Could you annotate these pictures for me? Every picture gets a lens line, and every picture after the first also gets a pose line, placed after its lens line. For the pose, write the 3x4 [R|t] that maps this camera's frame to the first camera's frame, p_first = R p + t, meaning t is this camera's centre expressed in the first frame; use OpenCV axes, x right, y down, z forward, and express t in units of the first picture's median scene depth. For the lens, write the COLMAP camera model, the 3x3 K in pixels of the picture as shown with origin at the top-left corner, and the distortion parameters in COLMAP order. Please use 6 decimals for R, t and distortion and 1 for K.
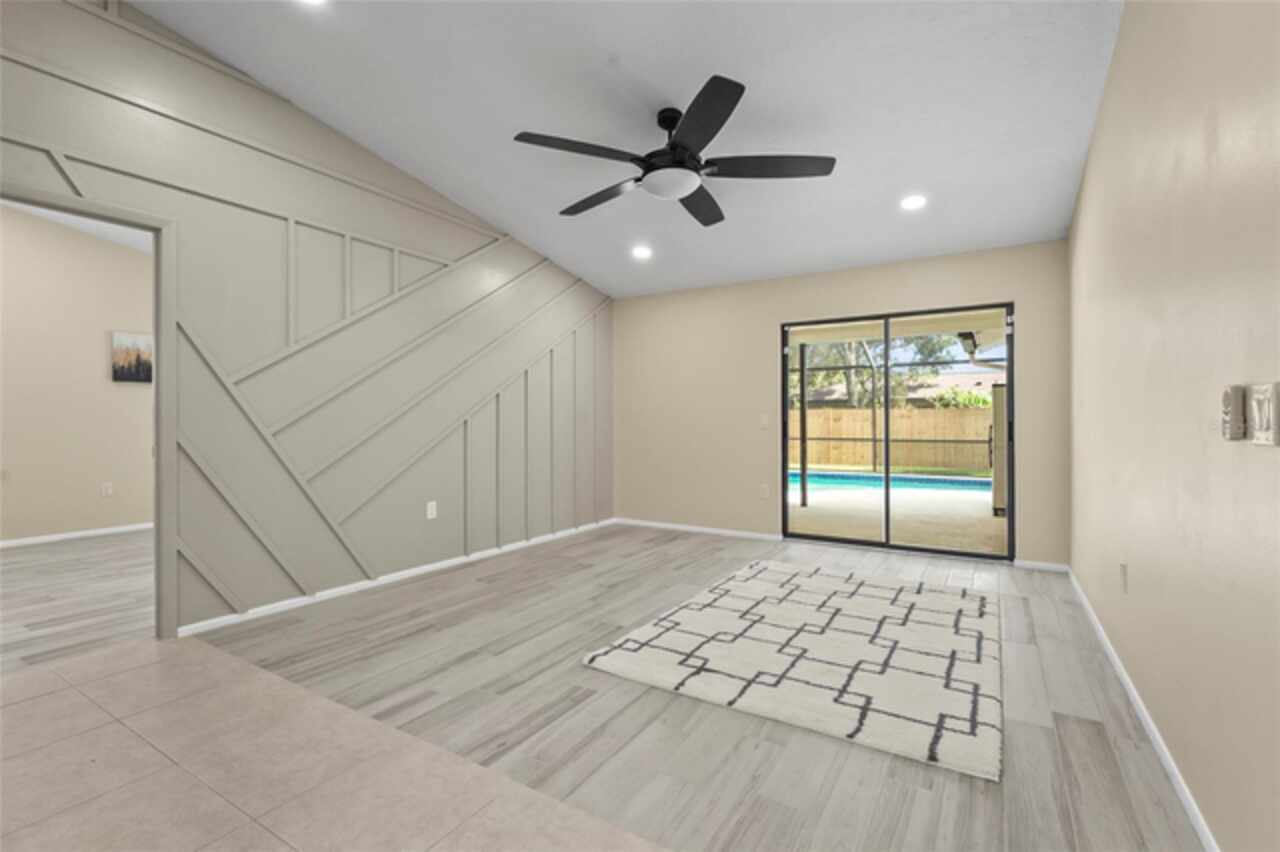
lens RADIAL K [[576.7, 0, 642.9], [0, 576.7, 419.2], [0, 0, 1]] dist [-0.000325, 0.000864]
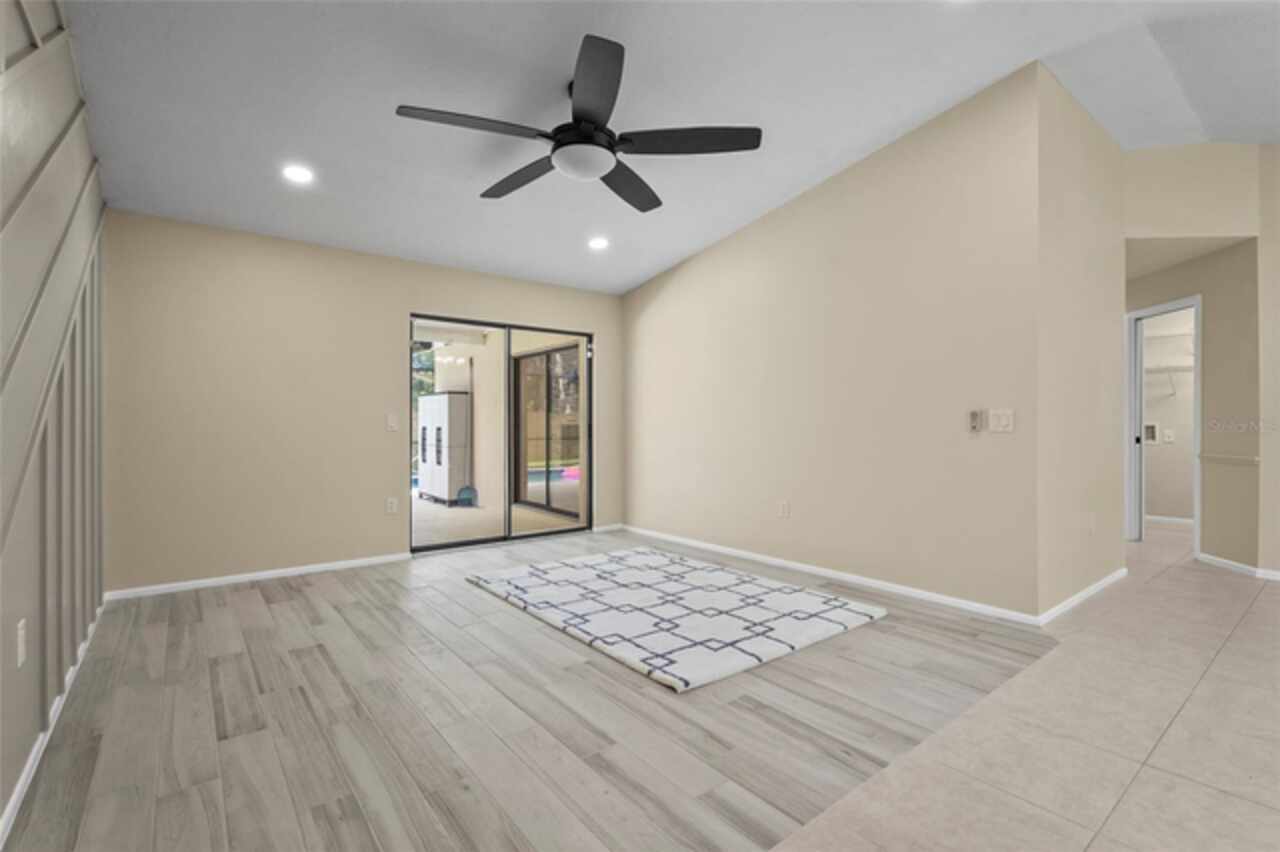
lens RADIAL K [[576.7, 0, 636.8], [0, 576.7, 427.7], [0, 0, 1]] dist [-0.000325, 0.000864]
pose [[0.349079, -0.006026, 0.937074, -0.617965], [-0.002985, 0.999967, 0.007543, 0.002469], [-0.937089, -0.005431, 0.349050, 0.478901]]
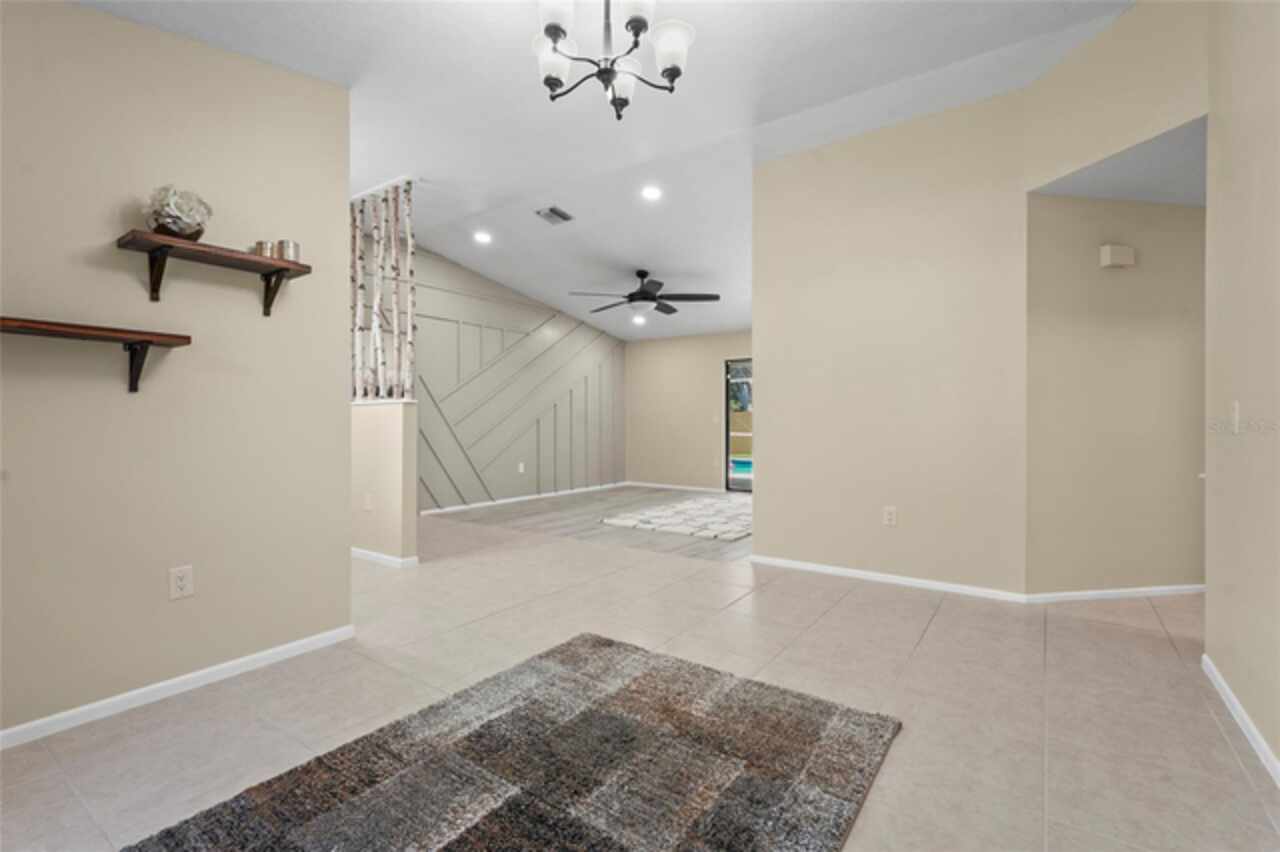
lens RADIAL K [[576.7, 0, 632.7], [0, 576.7, 419.1], [0, 0, 1]] dist [-0.000325, 0.000864]
pose [[0.996715, 0.002133, -0.080959, 0.146569], [-0.001997, 0.999996, 0.001769, -0.000895], [0.080962, -0.001602, 0.996716, -0.863570]]
